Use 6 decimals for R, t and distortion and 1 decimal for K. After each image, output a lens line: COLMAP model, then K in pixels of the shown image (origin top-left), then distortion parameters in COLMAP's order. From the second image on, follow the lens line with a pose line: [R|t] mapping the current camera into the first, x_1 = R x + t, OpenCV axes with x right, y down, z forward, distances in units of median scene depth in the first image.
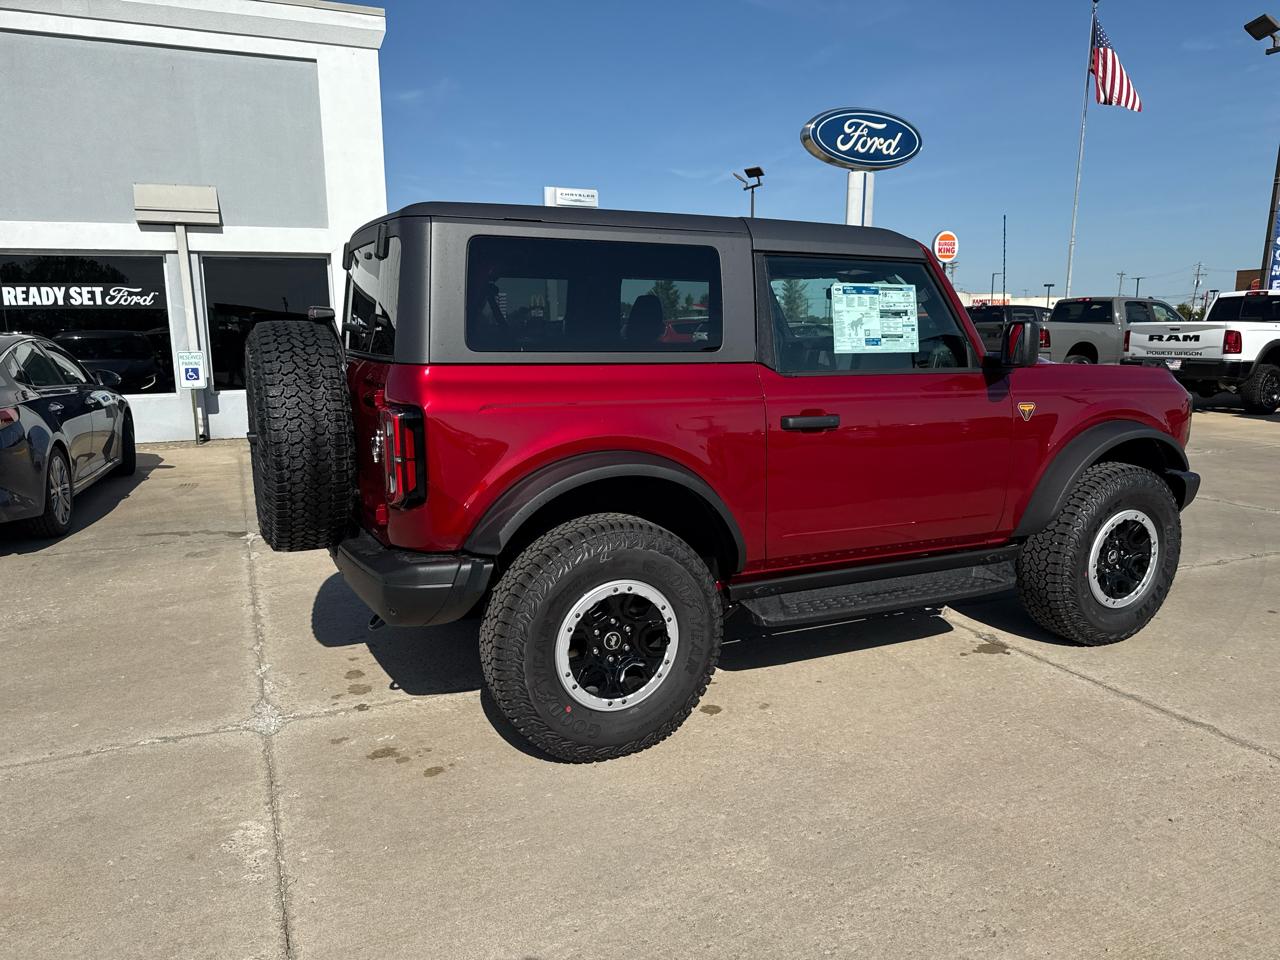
lens RADIAL K [[902.3, 0, 646.9], [0, 902.3, 487.9], [0, 0, 1]] dist [0.036962, -0.049340]
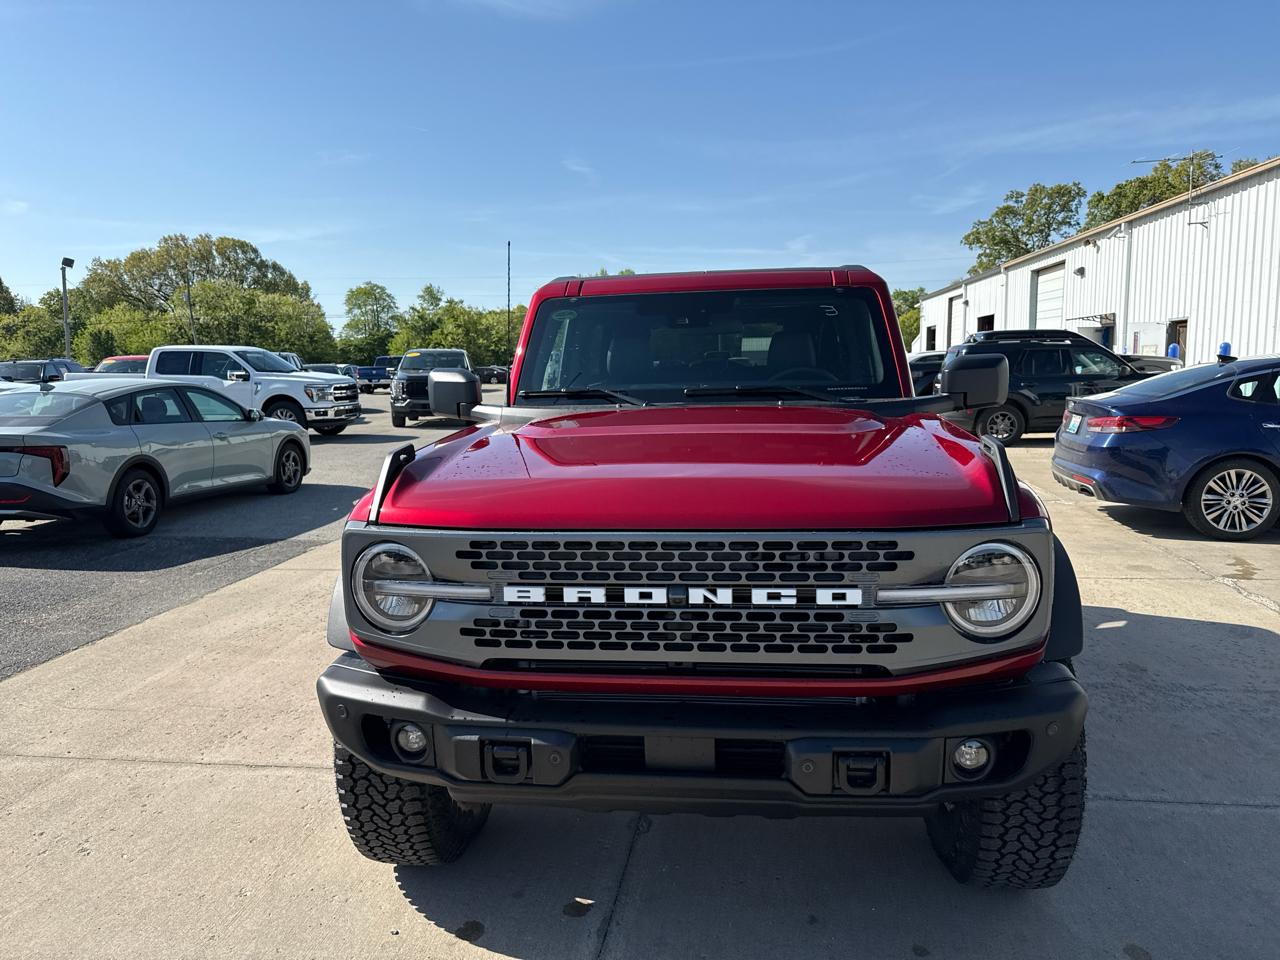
lens RADIAL K [[902.3, 0, 640.5], [0, 902.3, 473.6], [0, 0, 1]] dist [0.036962, -0.049340]
pose [[-0.531378, 0.124190, -0.837983, 1.022284], [-0.130597, 0.965361, 0.225881, -0.290202], [0.837008, 0.229466, -0.496753, 1.521950]]
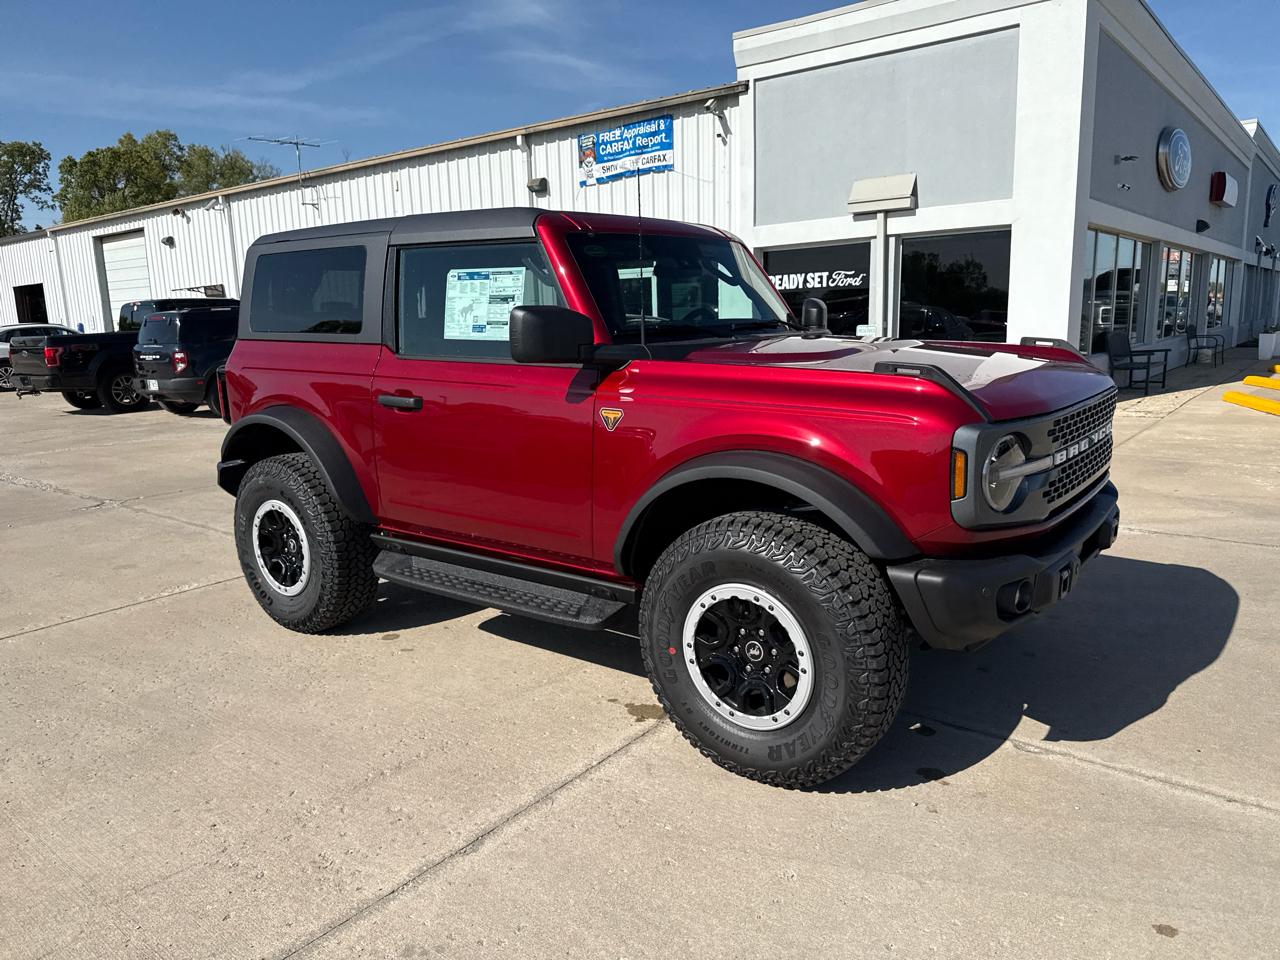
lens RADIAL K [[902.3, 0, 643.4], [0, 902.3, 485.6], [0, 0, 1]] dist [0.036962, -0.049340]
pose [[0.456212, 0.163857, -0.874655, 1.098786], [-0.136187, 0.984178, 0.113341, -0.116806], [0.879388, 0.067409, 0.471309, 0.638641]]
